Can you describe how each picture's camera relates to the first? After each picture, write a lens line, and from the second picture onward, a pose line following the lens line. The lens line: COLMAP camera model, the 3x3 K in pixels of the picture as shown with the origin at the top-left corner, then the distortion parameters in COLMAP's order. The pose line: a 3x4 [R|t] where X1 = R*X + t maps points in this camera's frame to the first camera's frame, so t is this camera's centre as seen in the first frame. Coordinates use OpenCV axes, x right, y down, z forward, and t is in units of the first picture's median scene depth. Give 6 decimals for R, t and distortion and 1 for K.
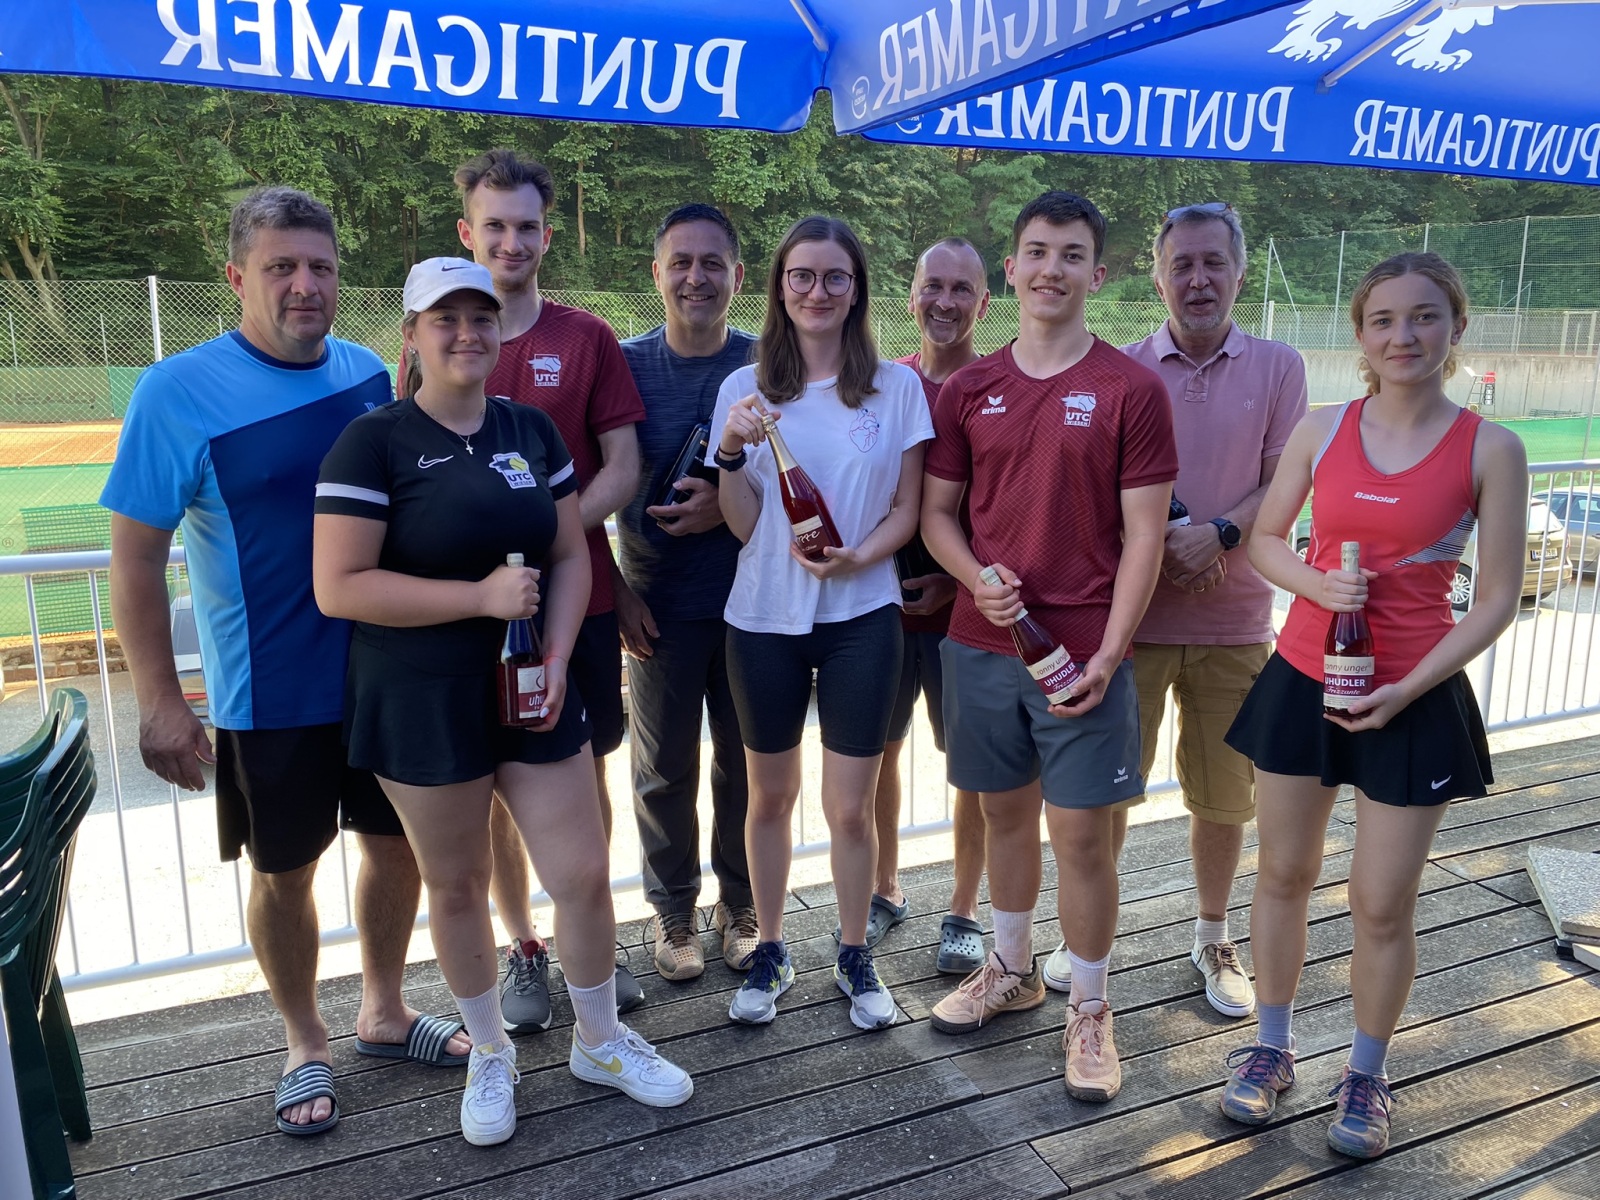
lens RADIAL K [[1237.5, 0, 789.7], [0, 1237.5, 605.7], [0, 0, 1]] dist [0.014349, -0.008739]
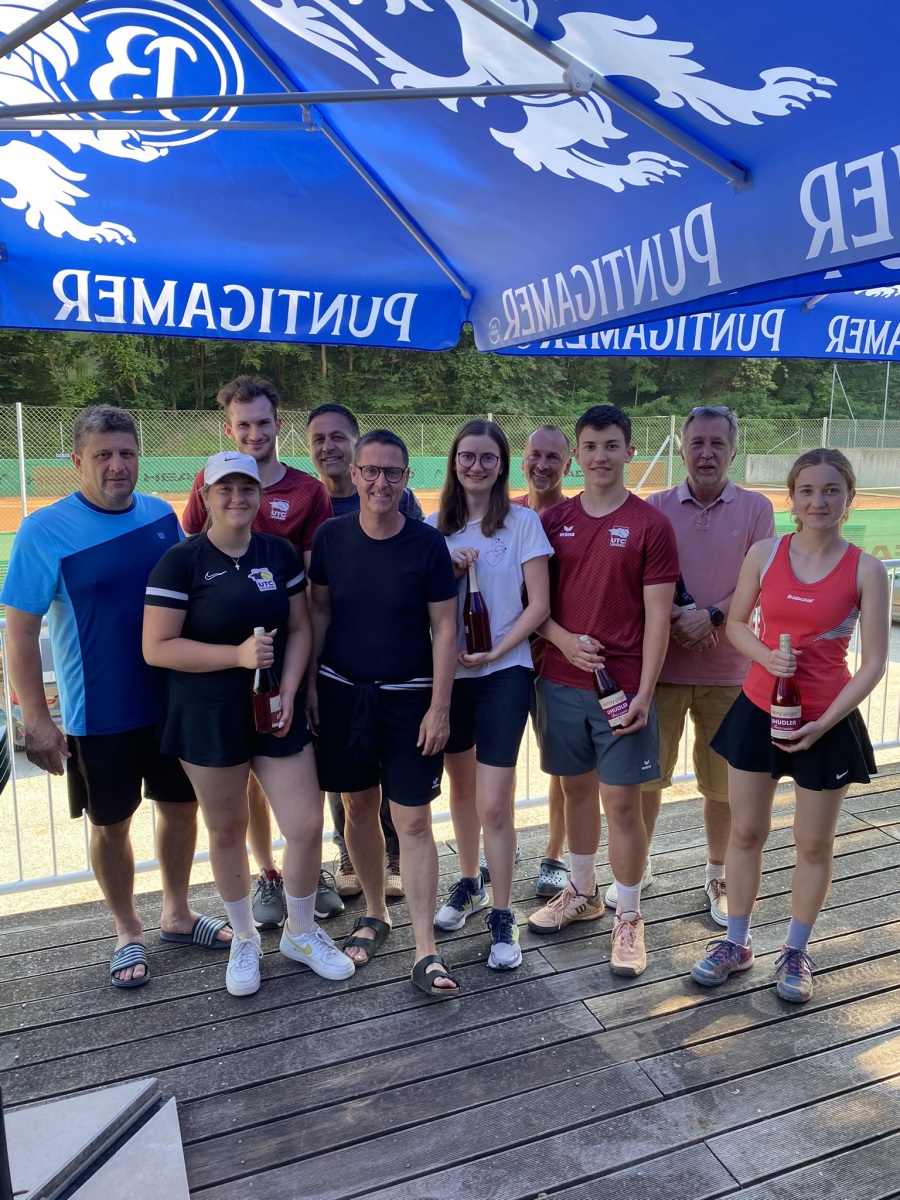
lens RADIAL K [[928.1, 0, 450.0], [0, 928.1, 600.0], [0, 0, 1]] dist [0.014349, -0.008739]
pose [[0.999554, 0.006650, -0.029122, 0.037252], [-0.007725, 0.999288, -0.036928, -0.021597], [0.028856, 0.037136, 0.998894, -0.139301]]
